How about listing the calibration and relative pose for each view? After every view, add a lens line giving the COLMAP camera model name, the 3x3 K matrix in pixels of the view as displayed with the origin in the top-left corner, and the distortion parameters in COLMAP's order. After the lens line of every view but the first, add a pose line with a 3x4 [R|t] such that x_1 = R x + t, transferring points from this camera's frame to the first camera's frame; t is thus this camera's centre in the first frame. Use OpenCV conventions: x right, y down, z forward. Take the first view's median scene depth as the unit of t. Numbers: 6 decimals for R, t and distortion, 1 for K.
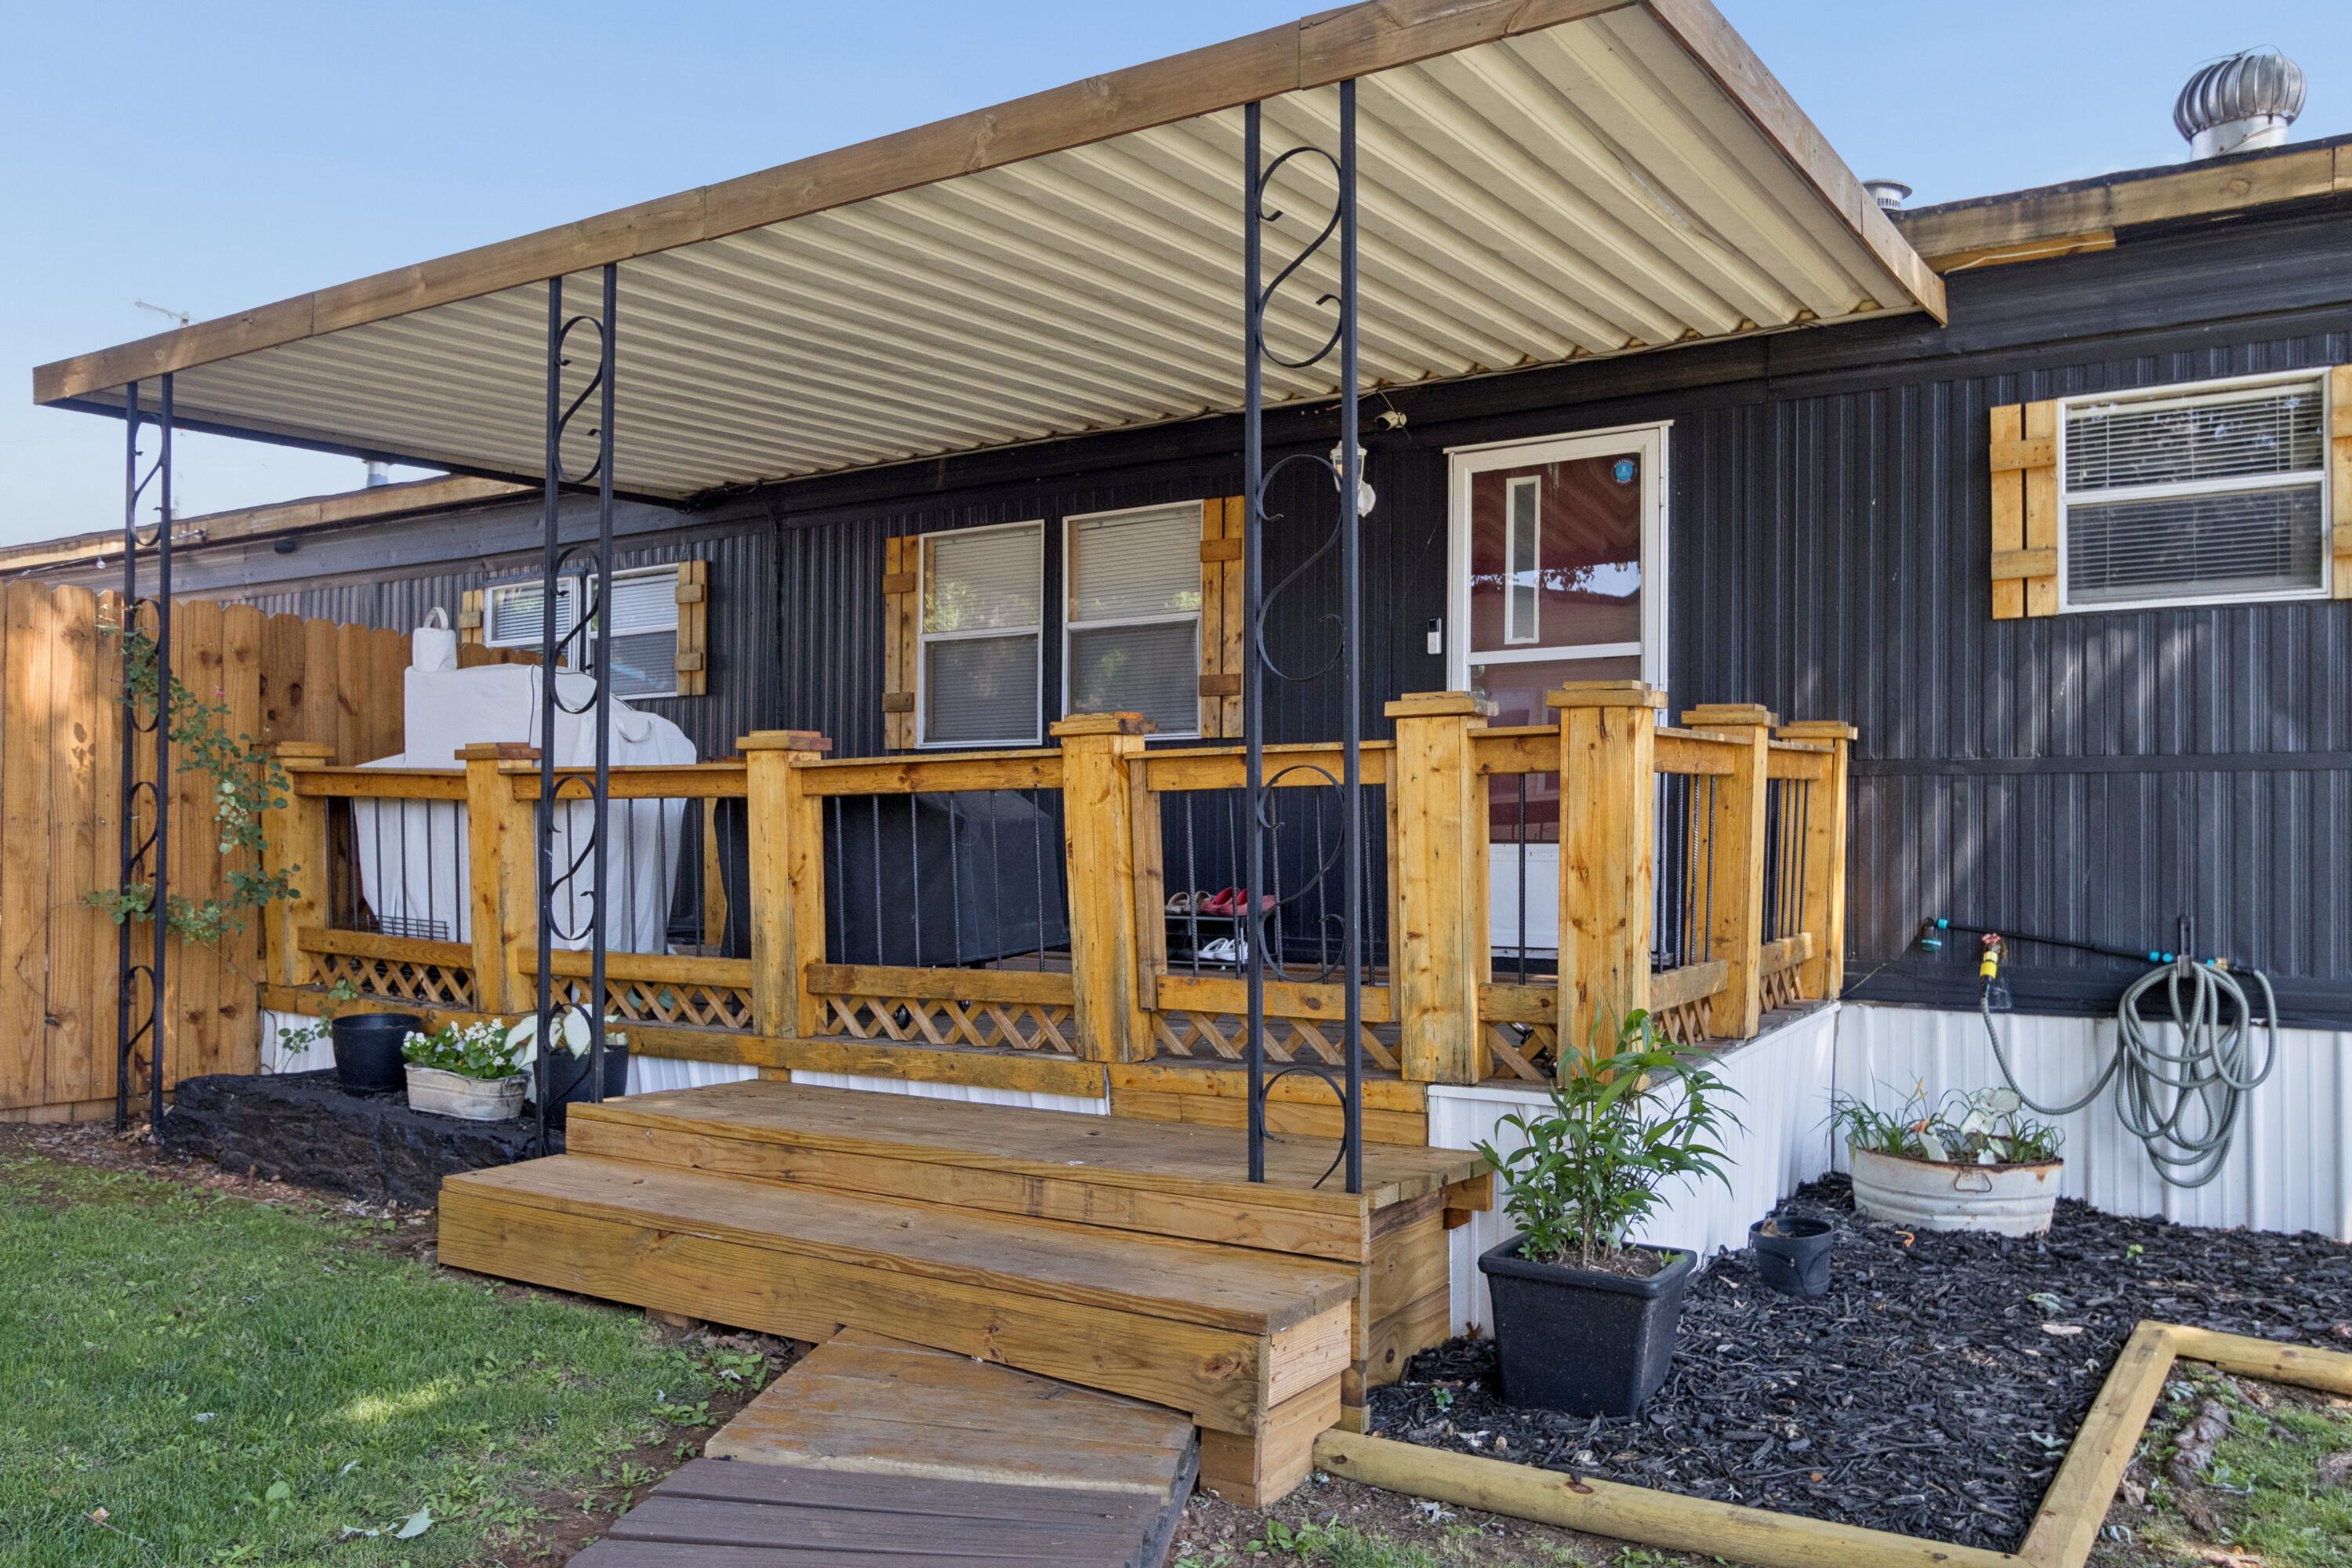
lens RADIAL K [[1790.4, 0, 1176.1], [0, 1790.4, 816.0], [0, 0, 1]] dist [0.004351, 0.001450]
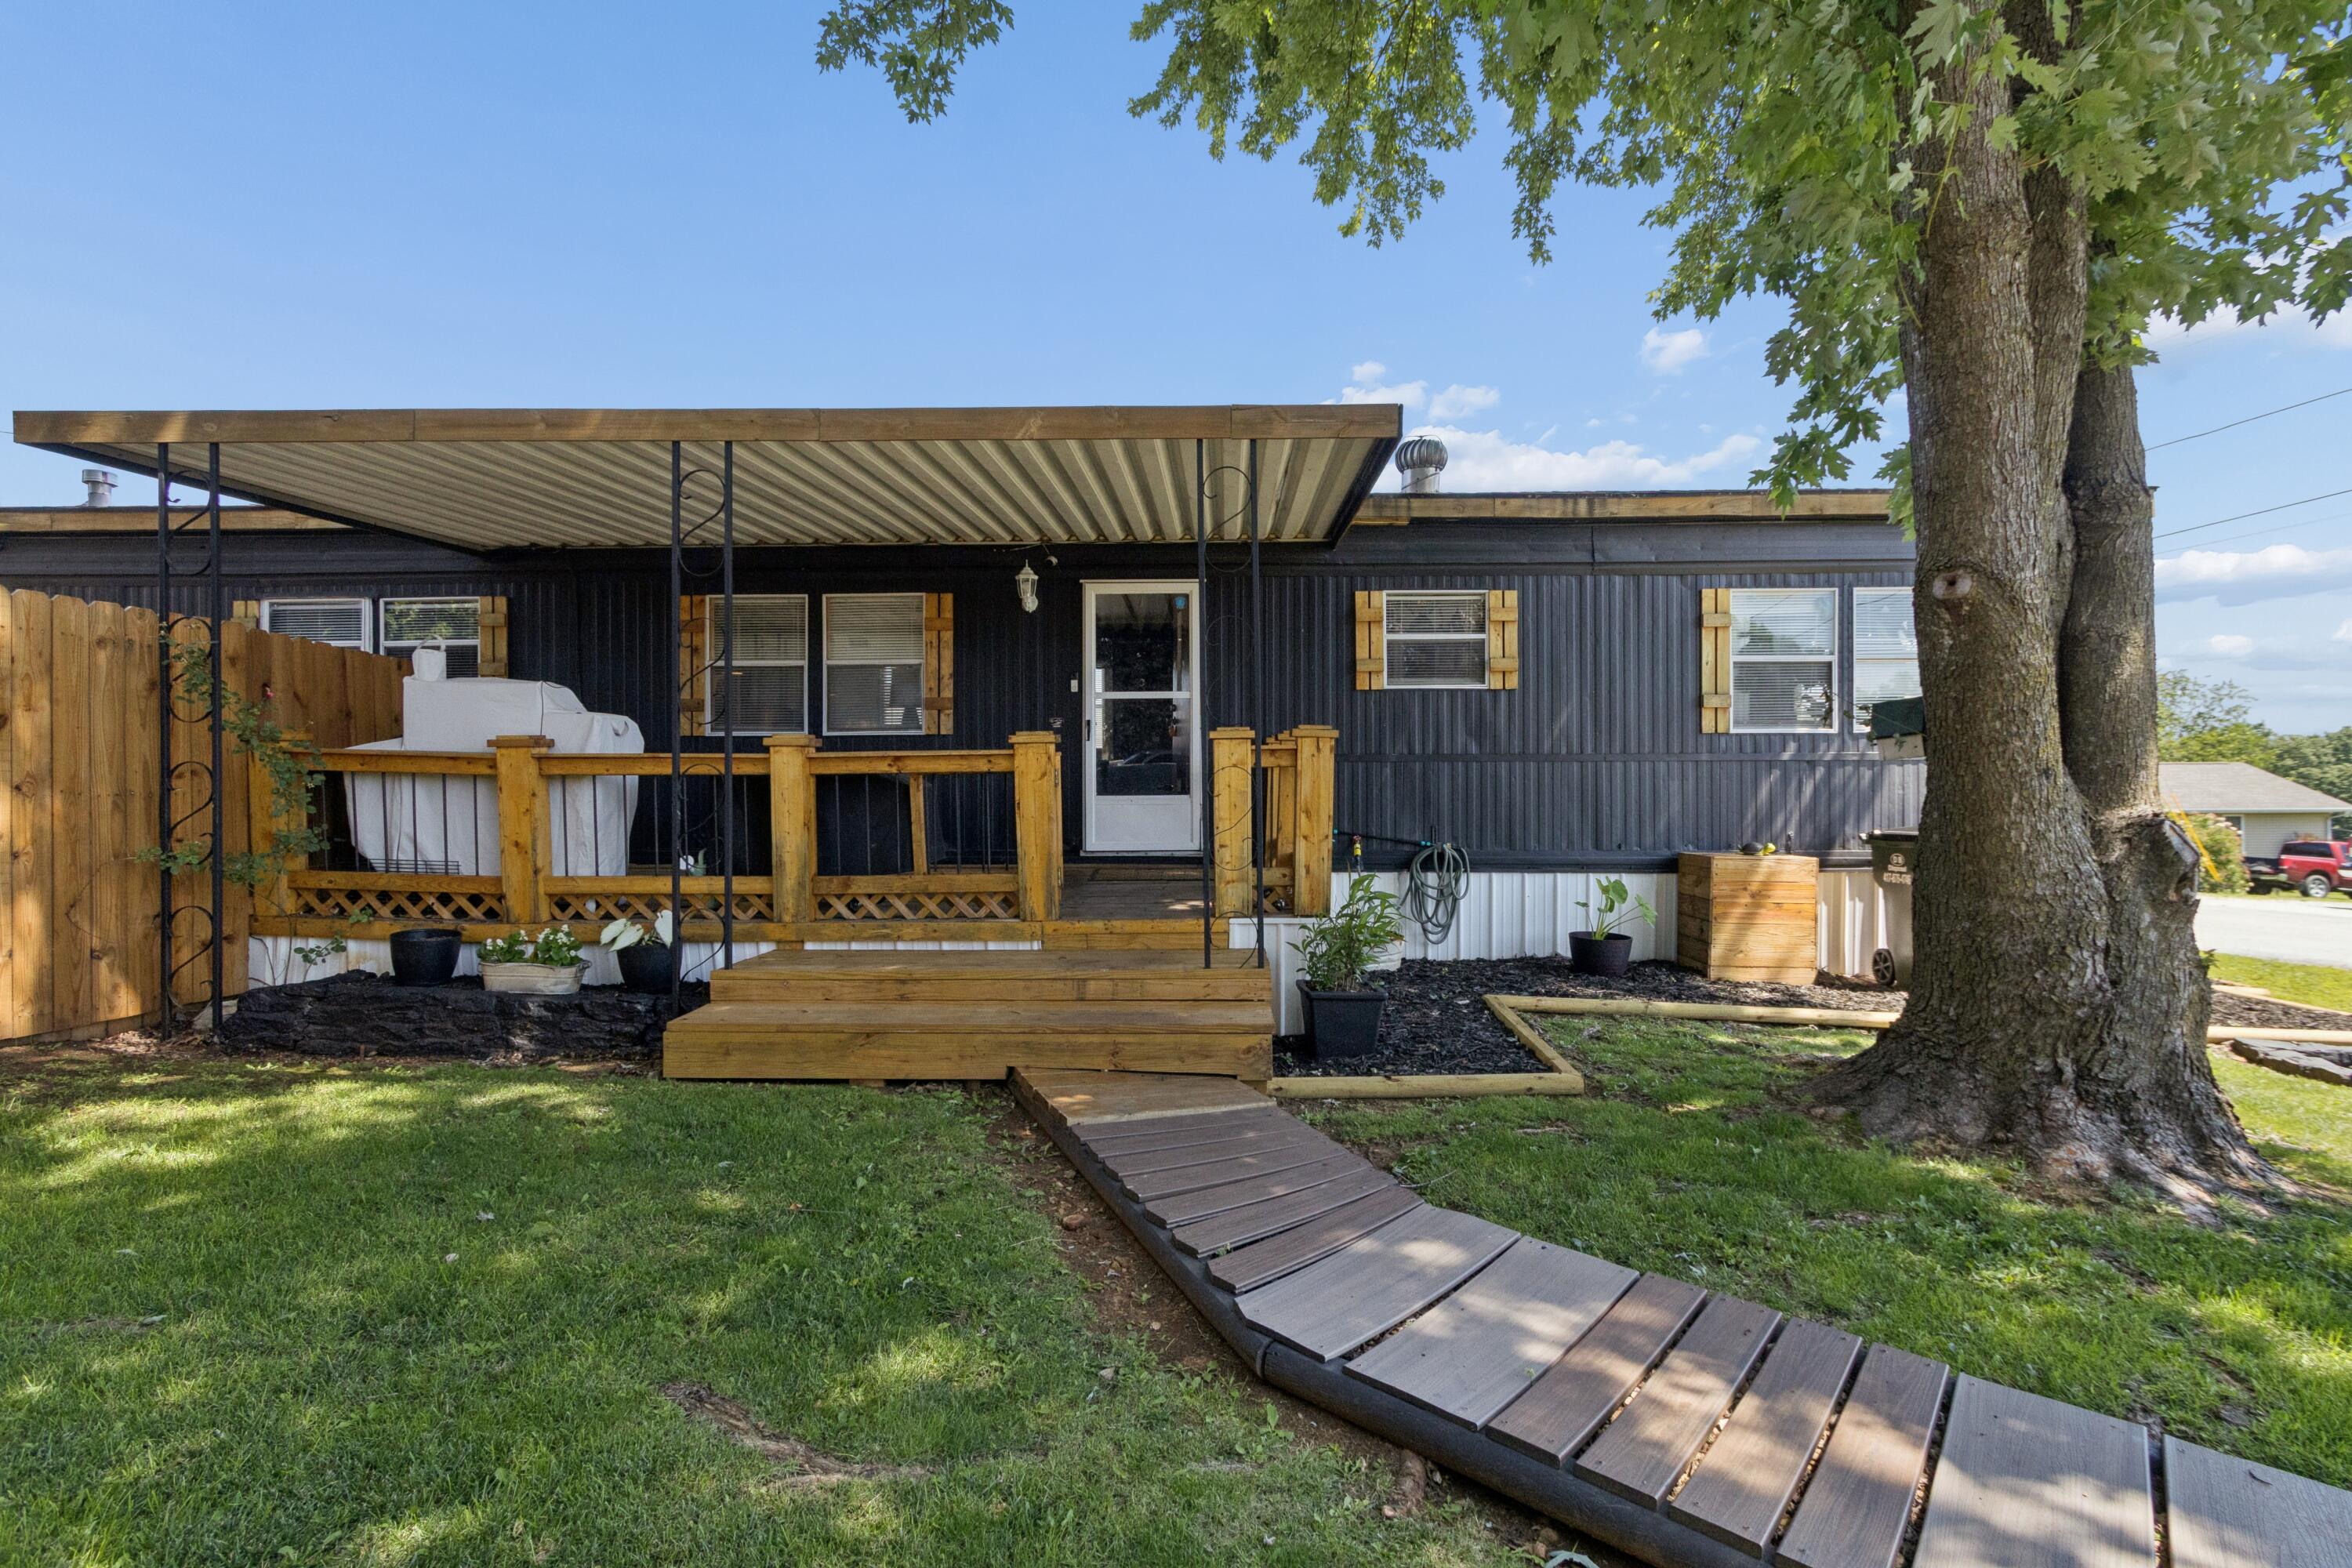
lens RADIAL K [[1156.4, 0, 1176.0], [0, 1156.4, 784.0], [0, 0, 1]] dist [0.001297, -0.000039]
pose [[0.851702, -0.008296, 0.523961, -0.465678], [-0.001651, 0.999827, 0.018515, -0.022177], [-0.524024, -0.016634, 0.851541, -0.074597]]
